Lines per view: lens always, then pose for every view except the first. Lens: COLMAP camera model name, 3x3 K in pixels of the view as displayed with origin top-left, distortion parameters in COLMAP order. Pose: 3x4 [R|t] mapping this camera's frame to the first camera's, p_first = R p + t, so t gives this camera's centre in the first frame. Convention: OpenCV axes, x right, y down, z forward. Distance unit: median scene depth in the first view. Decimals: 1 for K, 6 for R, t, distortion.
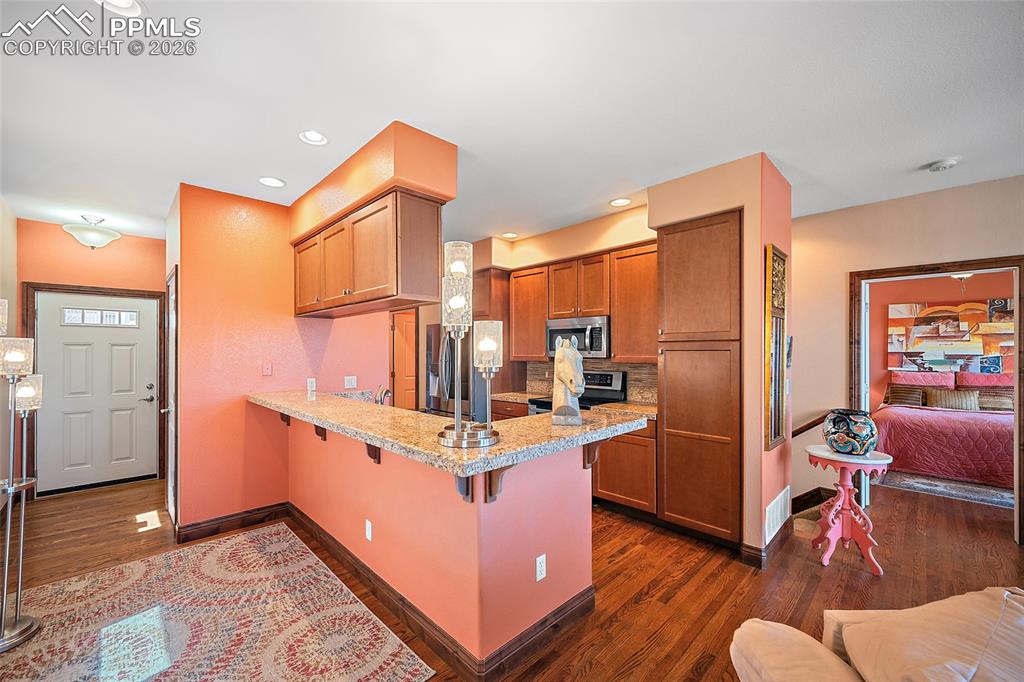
lens RADIAL K [[402.9, 0, 507.7], [0, 402.9, 350.0], [0, 0, 1]] dist [-0.001478, 0.000334]
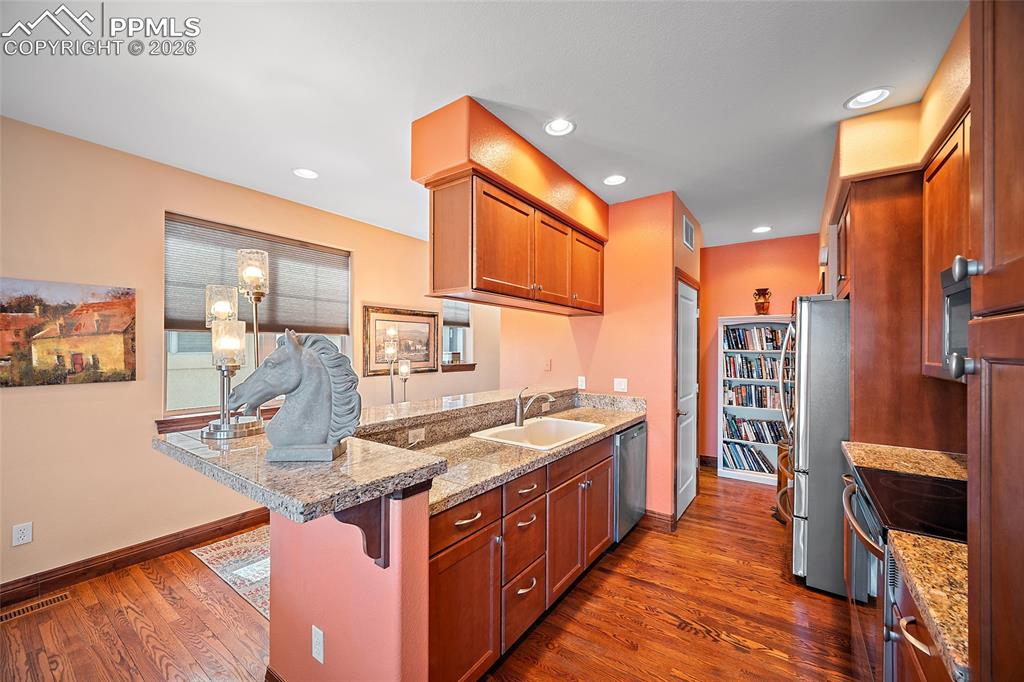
lens RADIAL K [[402.9, 0, 502.5], [0, 402.9, 344.8], [0, 0, 1]] dist [-0.001478, 0.000334]
pose [[0.175191, -0.004400, -0.984525, 0.415938], [-0.003014, 0.999983, -0.005005, -0.003142], [0.984530, 0.003844, 0.175175, 0.568374]]
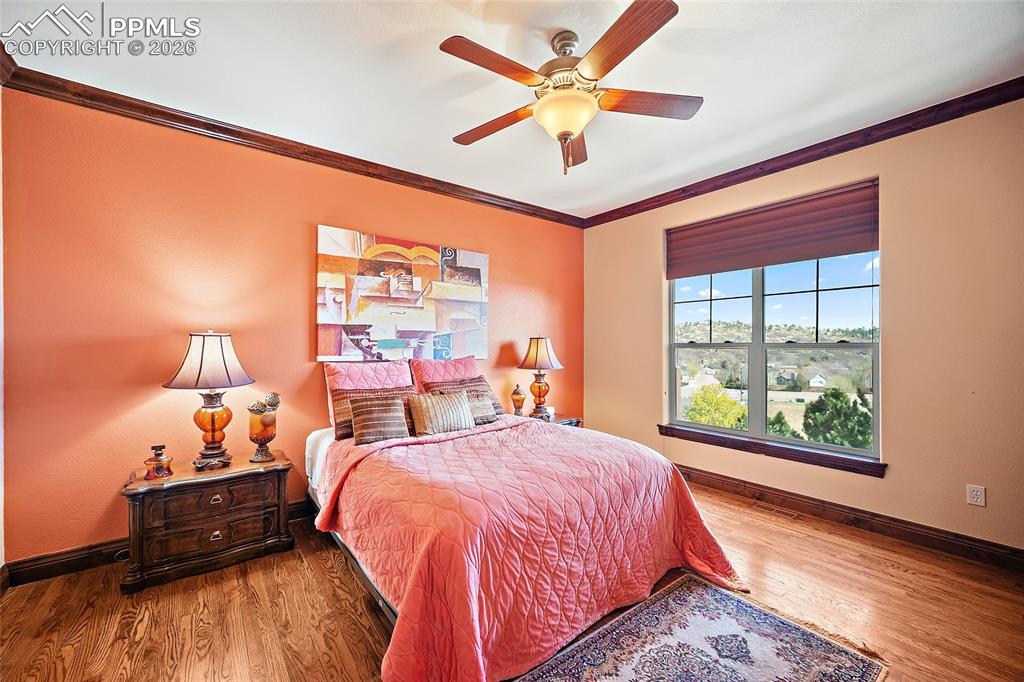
lens RADIAL K [[402.9, 0, 505.2], [0, 402.9, 343.8], [0, 0, 1]] dist [-0.001478, 0.000334]
pose [[0.118679, 0.000984, 0.992932, 0.782215], [-0.001702, 0.999998, -0.000788, 0.044430], [-0.992931, -0.001597, 0.118680, 1.133747]]
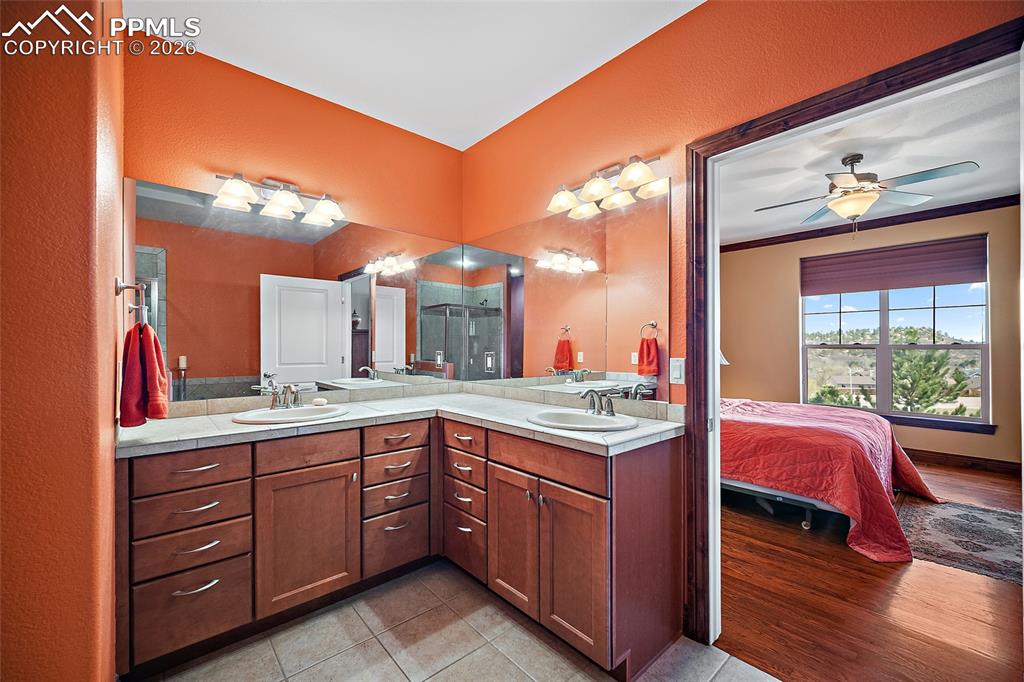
lens RADIAL K [[402.9, 0, 508.8], [0, 402.9, 347.3], [0, 0, 1]] dist [-0.001478, 0.000334]
pose [[0.053877, -0.000820, 0.998547, 0.457715], [-0.002519, 0.999996, 0.000957, 0.050280], [-0.998544, -0.002567, 0.053875, 1.737909]]
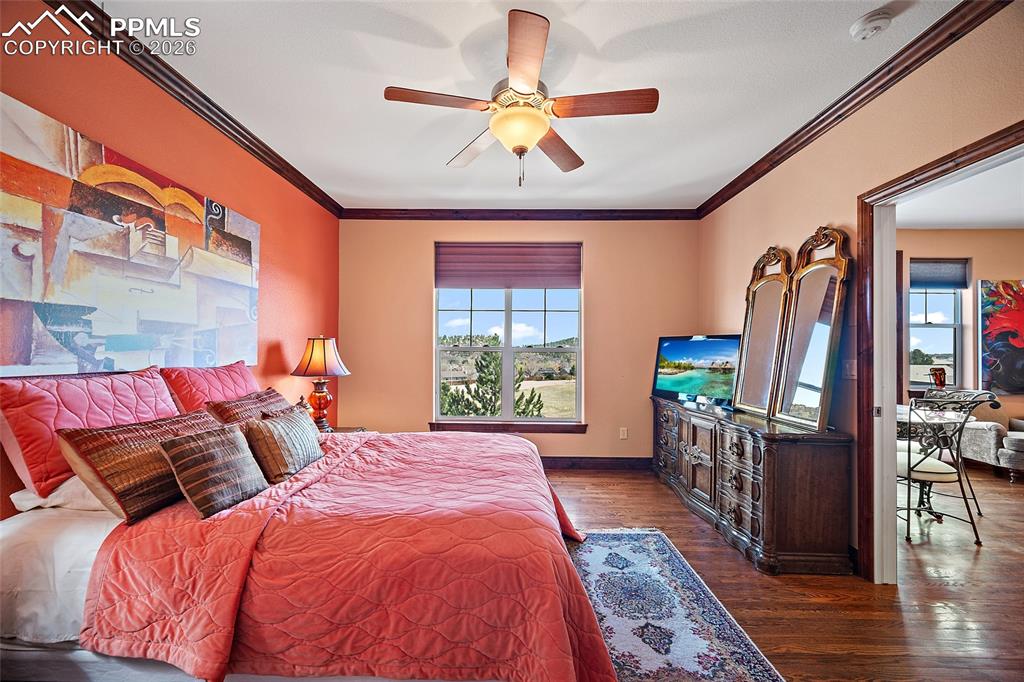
lens RADIAL K [[402.9, 0, 506.8], [0, 402.9, 345.4], [0, 0, 1]] dist [-0.001478, 0.000334]
pose [[-0.707949, 0.000050, 0.706264, 0.919820], [-0.010663, 0.999885, -0.010759, 0.048018], [-0.706183, -0.015147, -0.707867, 1.485236]]
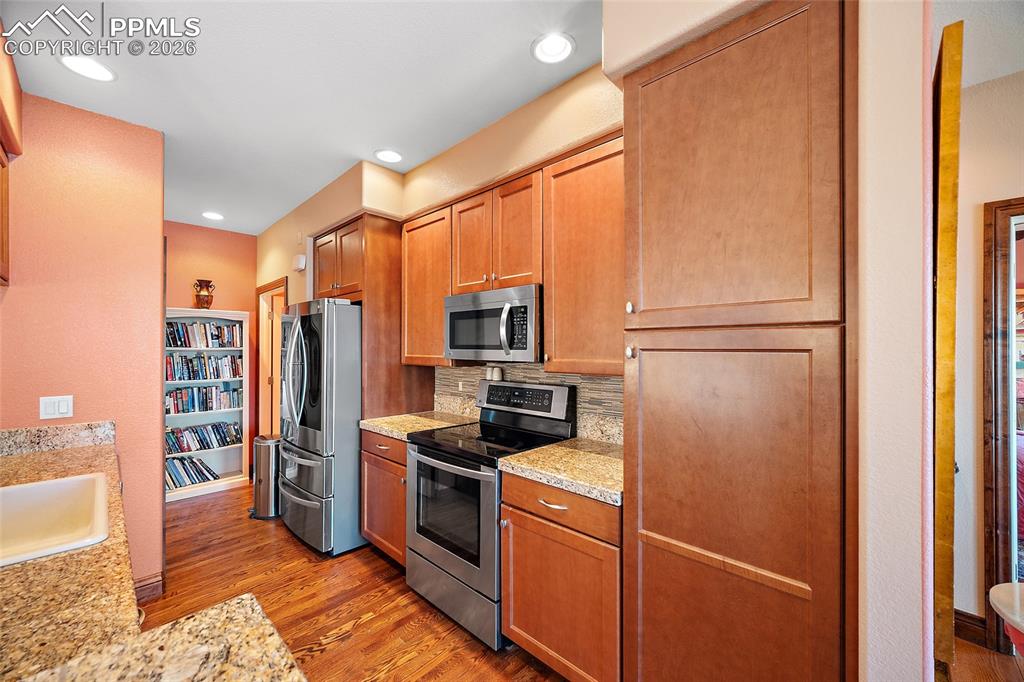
lens RADIAL K [[402.9, 0, 507.4], [0, 402.9, 344.8], [0, 0, 1]] dist [-0.001478, 0.000334]
pose [[0.999407, 0.003260, 0.034285, 0.176919], [-0.003105, 0.999985, -0.004574, -0.001449], [-0.034300, 0.004464, 0.999402, 0.433890]]
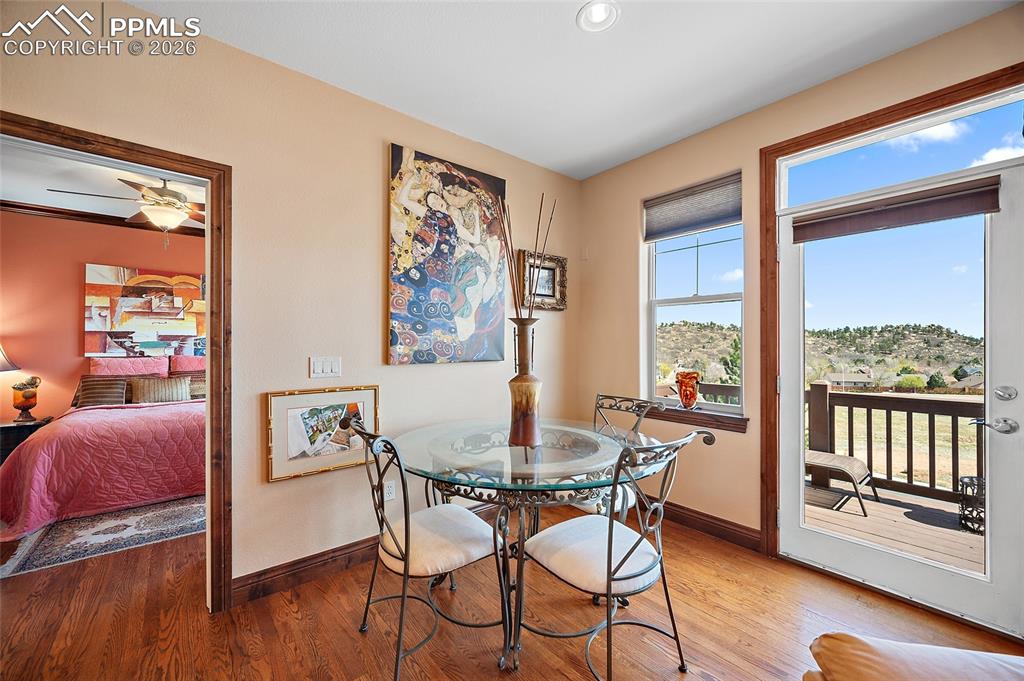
lens RADIAL K [[402.9, 0, 503.9], [0, 402.9, 344.4], [0, 0, 1]] dist [-0.001478, 0.000334]
pose [[0.080460, -0.001093, 0.996757, 0.487692], [-0.003223, 0.999994, 0.001357, 0.038416], [-0.996753, -0.003322, 0.080456, 0.351220]]
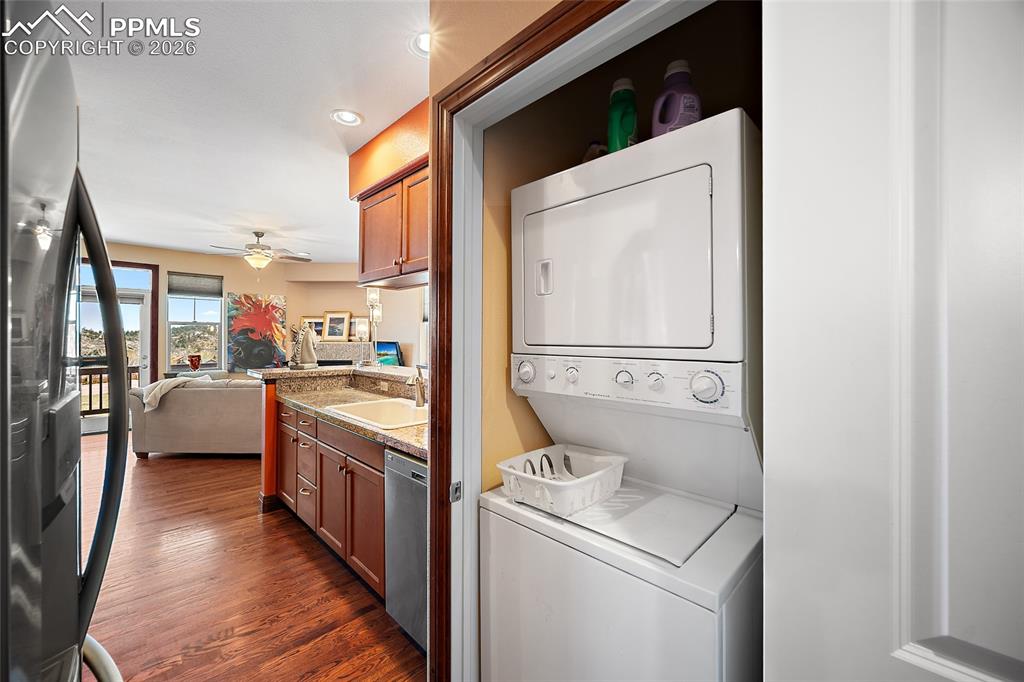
lens RADIAL K [[402.9, 0, 504.5], [0, 402.9, 334.5], [0, 0, 1]] dist [-0.001478, 0.000334]
pose [[-0.999982, -0.001583, -0.005843, -0.358035], [-0.001526, 0.999951, -0.009783, 0.019182], [0.005858, -0.009774, -0.999935, 1.344359]]
